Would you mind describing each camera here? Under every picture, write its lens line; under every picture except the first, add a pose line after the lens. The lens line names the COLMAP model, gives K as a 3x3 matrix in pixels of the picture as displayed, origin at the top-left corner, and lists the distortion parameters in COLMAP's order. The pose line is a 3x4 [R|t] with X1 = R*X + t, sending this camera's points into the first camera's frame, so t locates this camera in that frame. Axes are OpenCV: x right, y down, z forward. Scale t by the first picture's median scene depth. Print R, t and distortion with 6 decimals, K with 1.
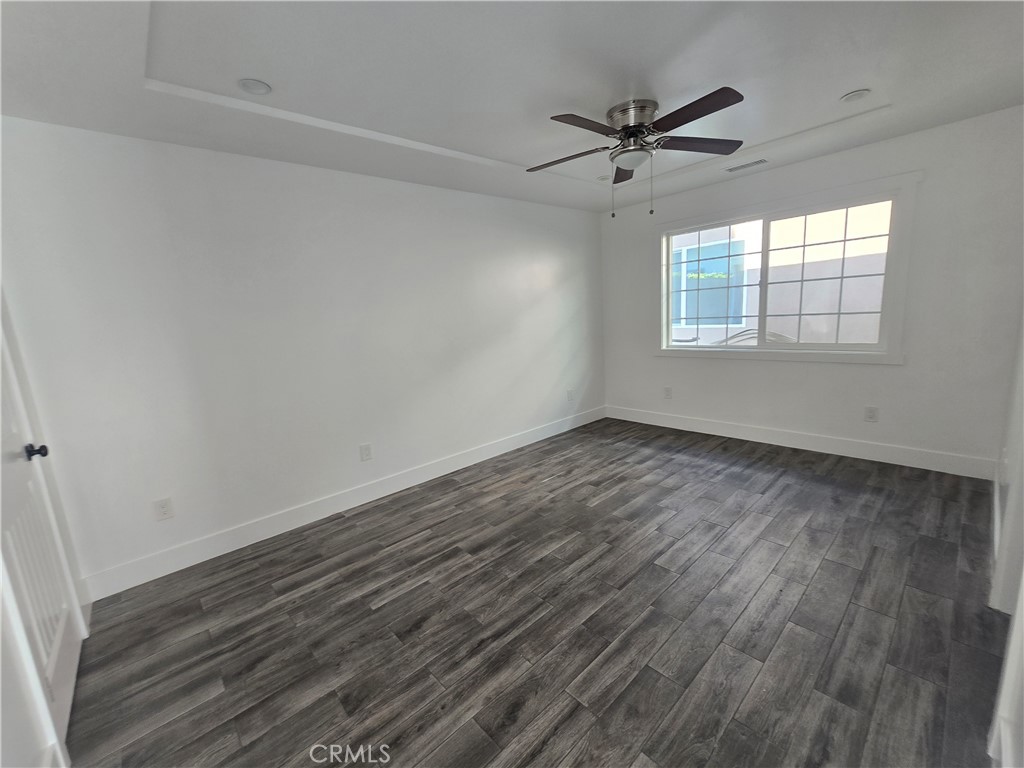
lens RADIAL K [[420.2, 0, 507.0], [0, 420.2, 388.0], [0, 0, 1]] dist [0.000327, 0.000162]
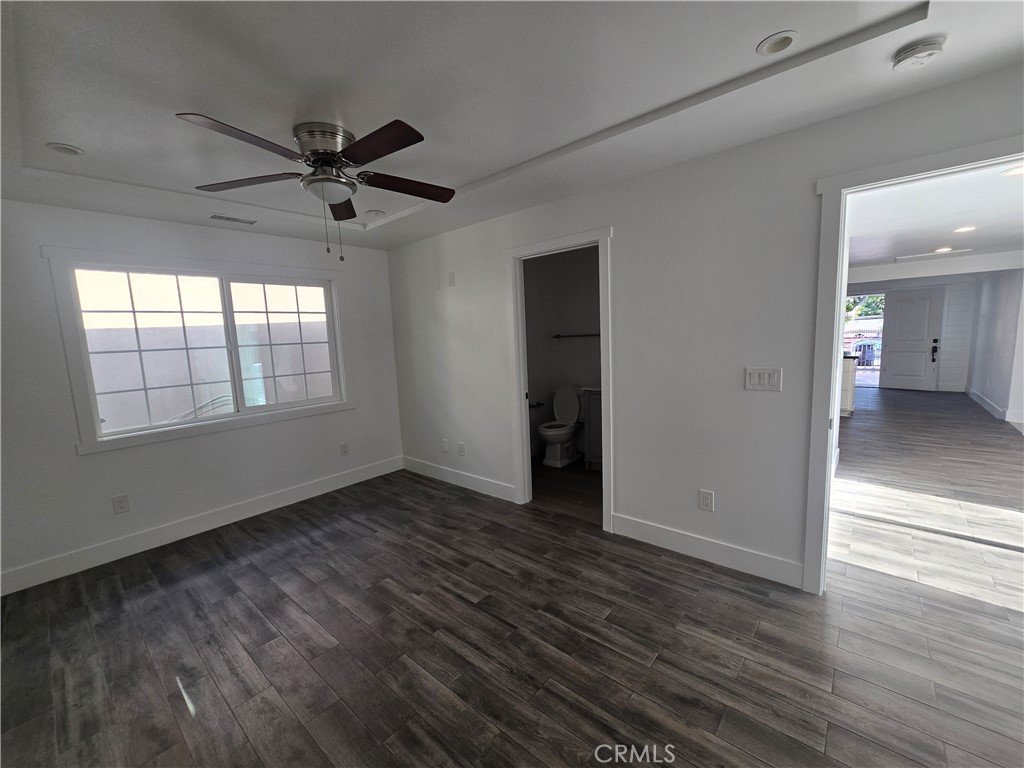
lens RADIAL K [[420.2, 0, 507.0], [0, 420.2, 388.0], [0, 0, 1]] dist [0.000327, 0.000162]
pose [[-0.110086, -0.055233, 0.992386, -0.476896], [0.228206, 0.970376, 0.079323, -0.116224], [-0.967369, 0.235200, -0.094220, 0.658217]]
